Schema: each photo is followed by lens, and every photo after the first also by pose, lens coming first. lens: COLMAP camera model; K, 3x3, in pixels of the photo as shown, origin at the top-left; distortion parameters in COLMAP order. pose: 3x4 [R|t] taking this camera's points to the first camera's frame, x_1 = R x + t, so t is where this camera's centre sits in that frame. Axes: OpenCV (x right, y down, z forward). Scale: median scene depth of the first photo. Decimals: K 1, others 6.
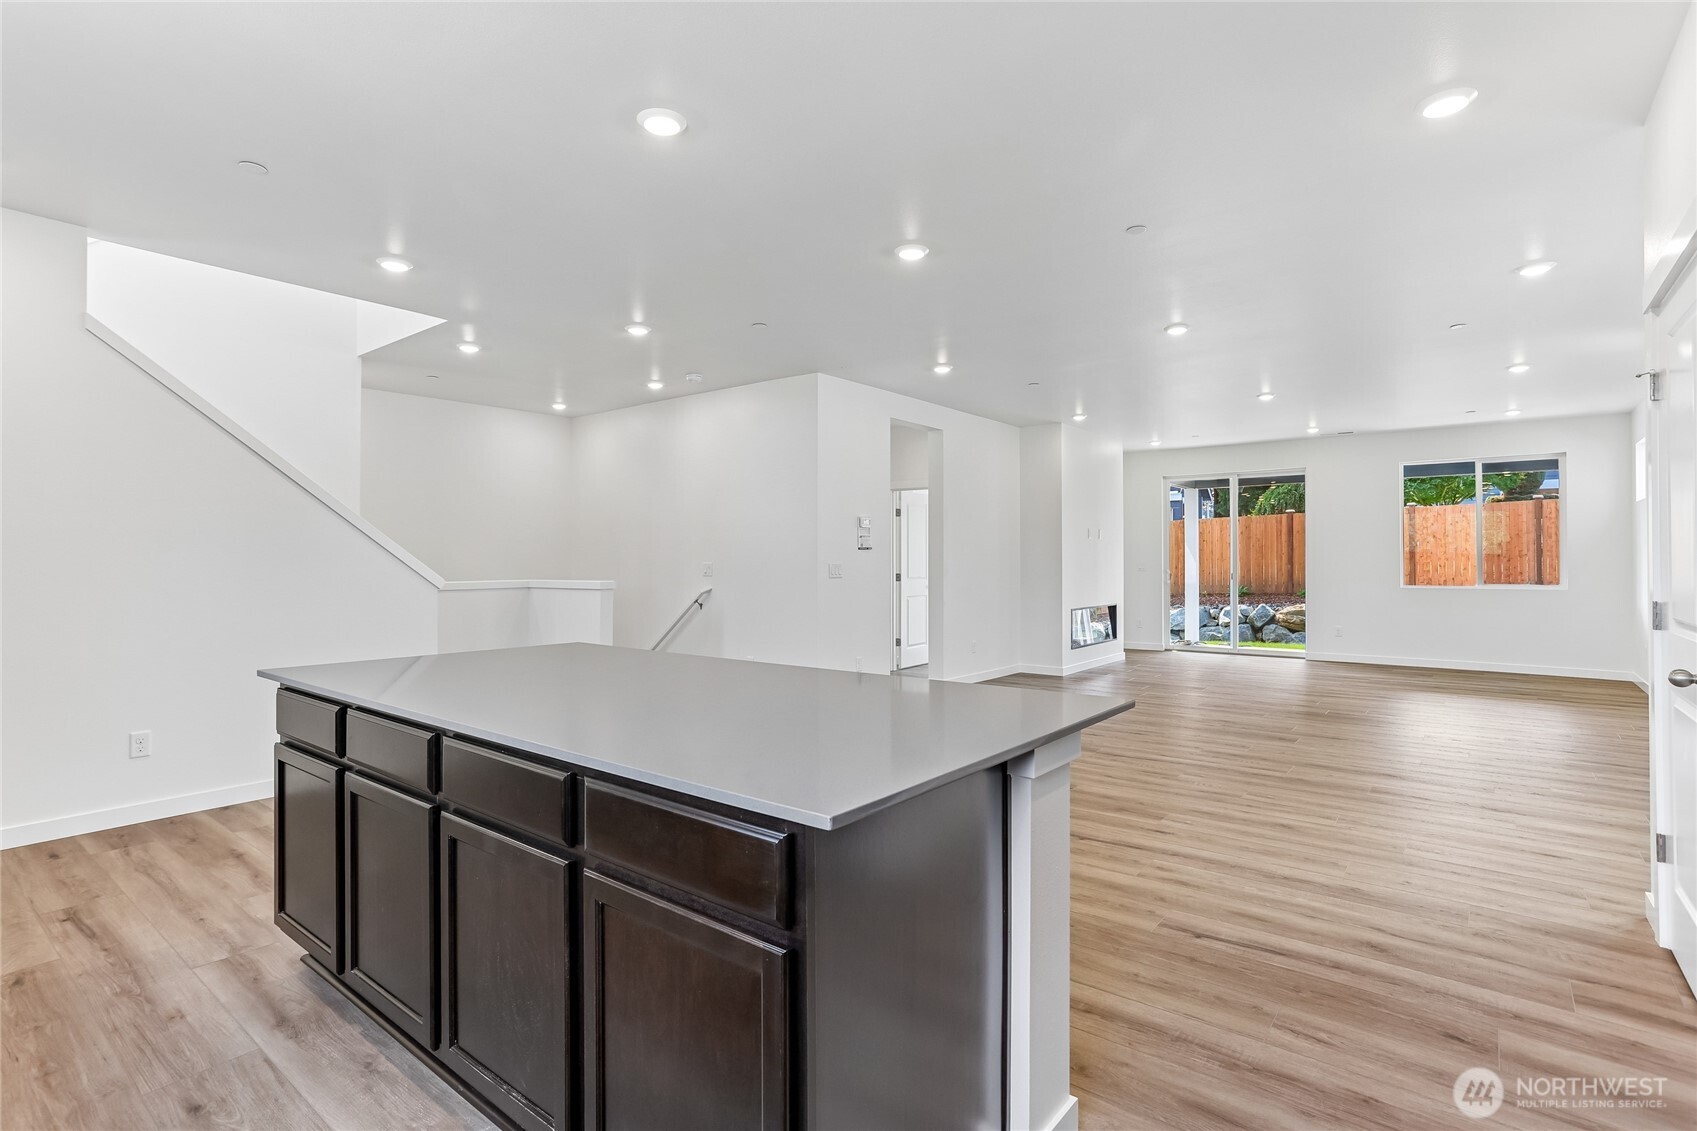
lens RADIAL K [[822.4, 0, 847.3], [0, 822.4, 552.6], [0, 0, 1]] dist [-0.044977, 0.024487]
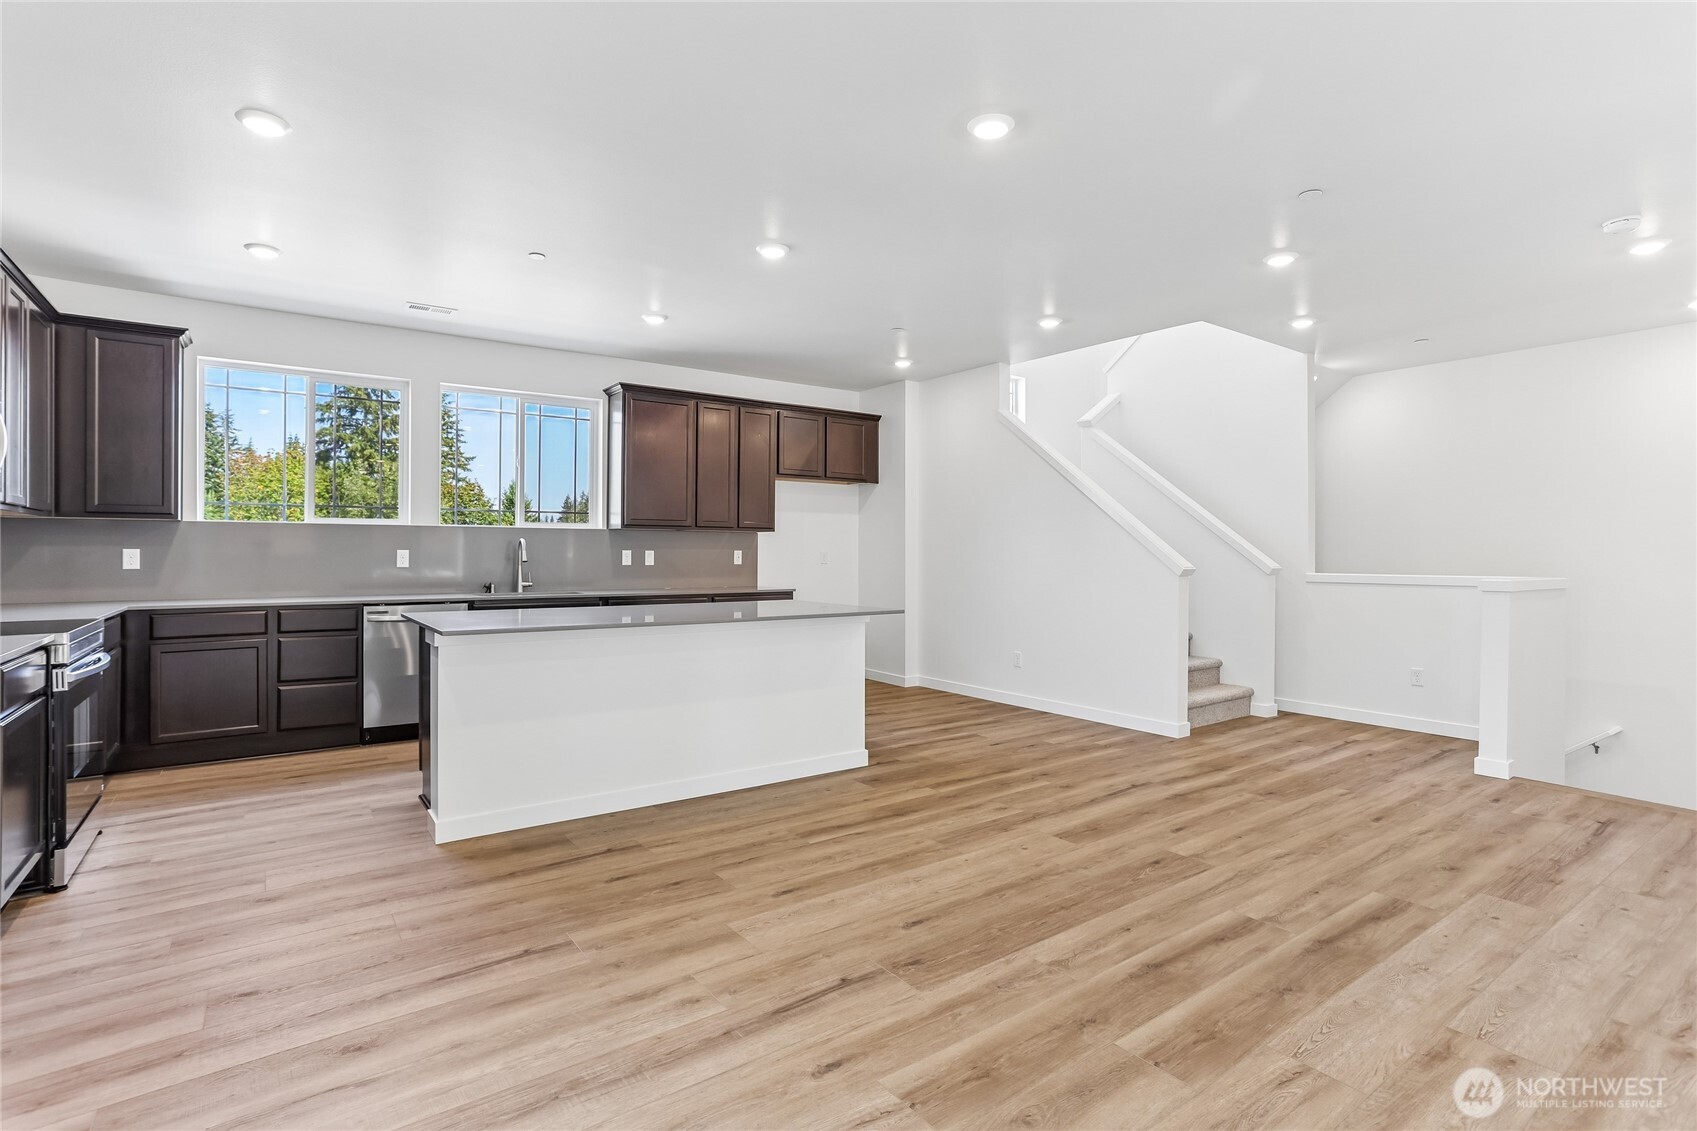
lens RADIAL K [[822.4, 0, 847.3], [0, 822.4, 552.6], [0, 0, 1]] dist [-0.044977, 0.024487]
pose [[-0.269254, -0.002737, -0.963065, 0.614335], [0.005046, 0.999978, -0.004253, 0.014402], [0.963056, -0.006005, -0.269235, 0.804840]]
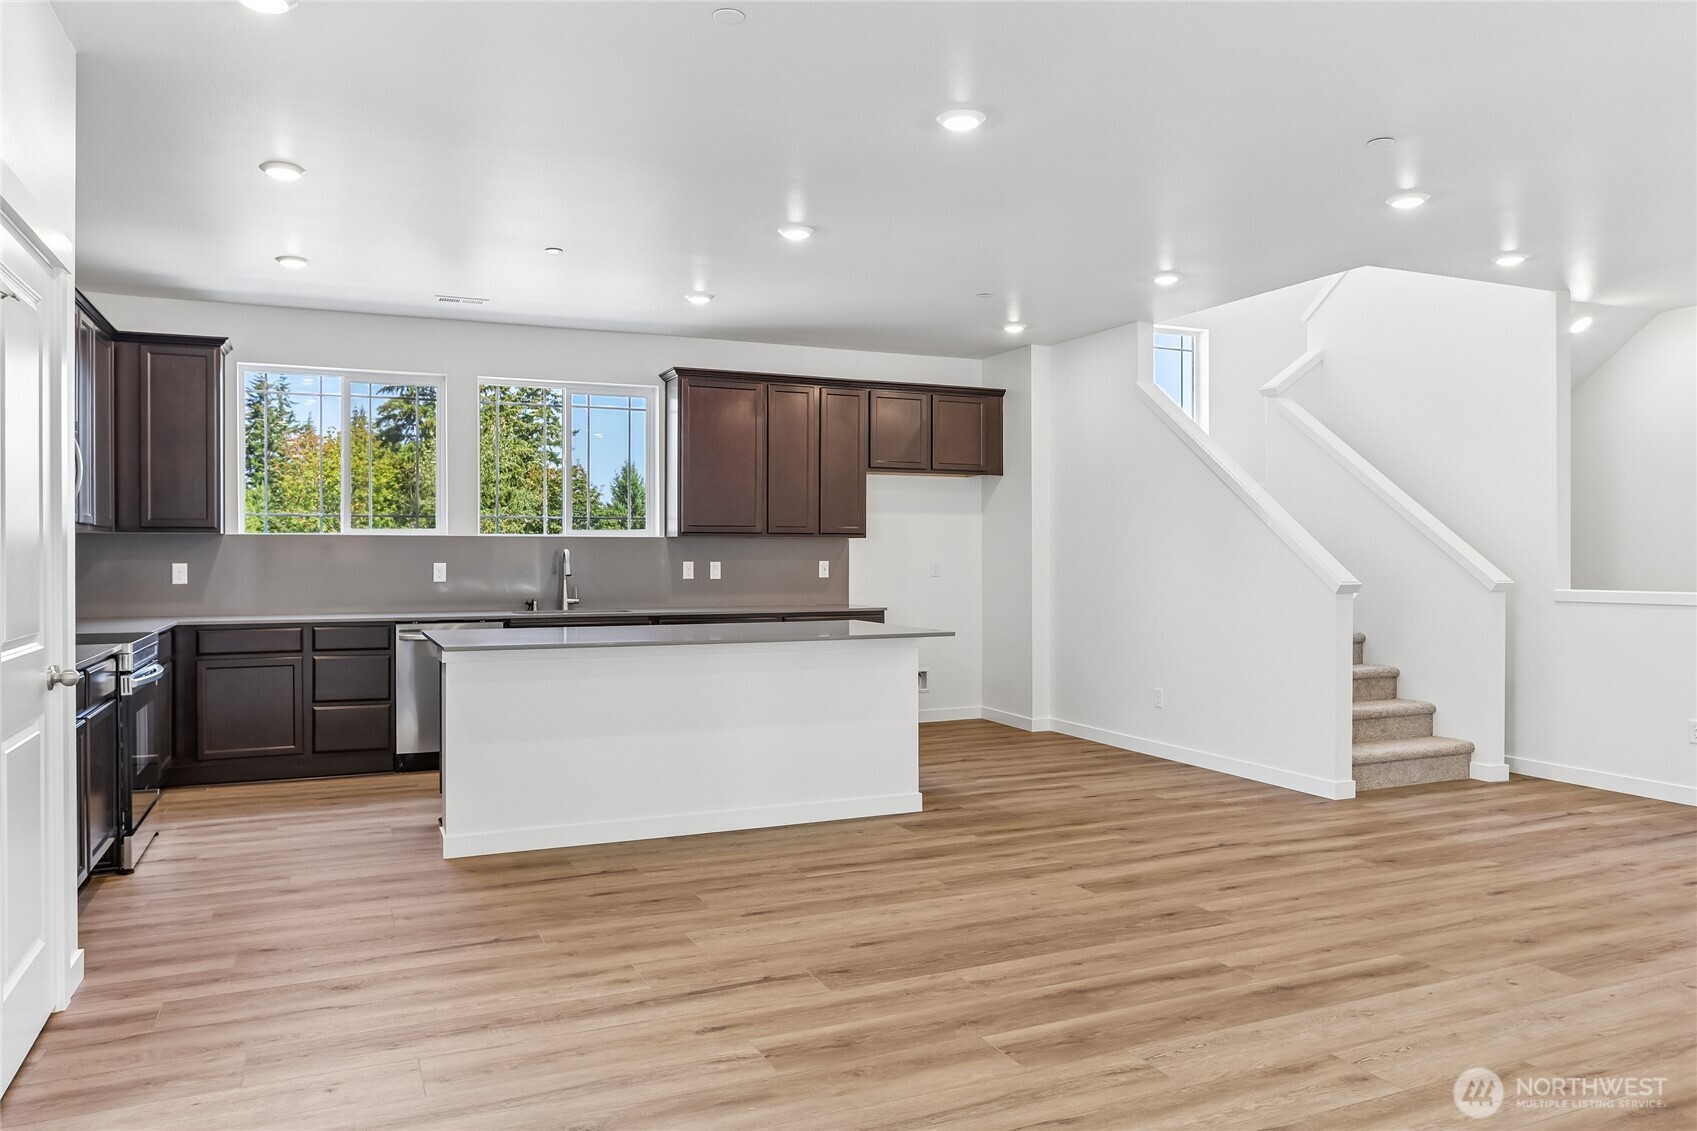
lens RADIAL K [[1174.0, 0, 847.4], [0, 1174.0, 563.1], [0, 0, 1]] dist [-0.020733, 0.000433]
pose [[-0.461009, 0.004183, -0.887386, 0.759281], [0.008038, 0.999968, 0.000538, 0.006998], [0.887359, -0.006885, -0.461027, 1.030565]]
